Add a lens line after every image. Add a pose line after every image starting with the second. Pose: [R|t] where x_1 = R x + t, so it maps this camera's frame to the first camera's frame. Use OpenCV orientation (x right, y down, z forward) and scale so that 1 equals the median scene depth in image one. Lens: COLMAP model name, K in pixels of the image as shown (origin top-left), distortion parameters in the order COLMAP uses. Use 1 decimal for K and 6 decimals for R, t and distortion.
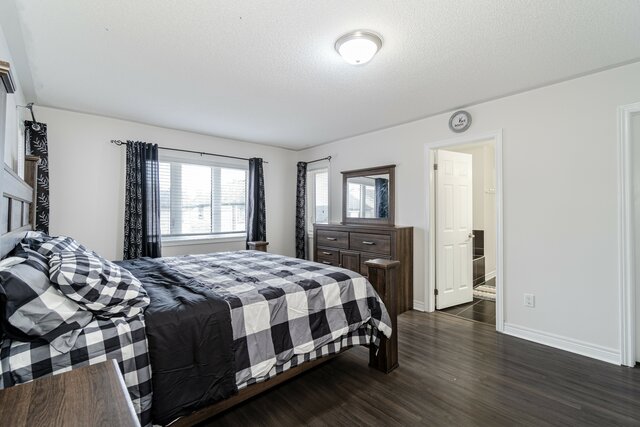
lens RADIAL K [[283.2, 0, 318.8], [0, 283.2, 212.0], [0, 0, 1]] dist [0.001885, -0.000184]
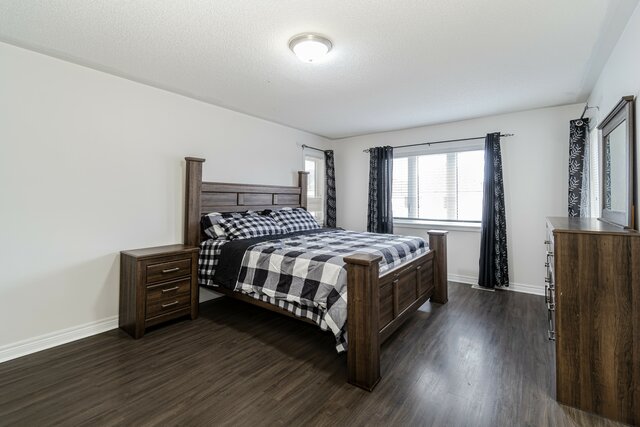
lens RADIAL K [[283.2, 0, 310.6], [0, 283.2, 198.0], [0, 0, 1]] dist [0.001885, -0.000184]
pose [[0.186689, -0.003857, -0.982412, 0.660291], [-0.003246, 0.999984, -0.004543, 0.003330], [0.982414, 0.004037, 0.186673, 0.440744]]
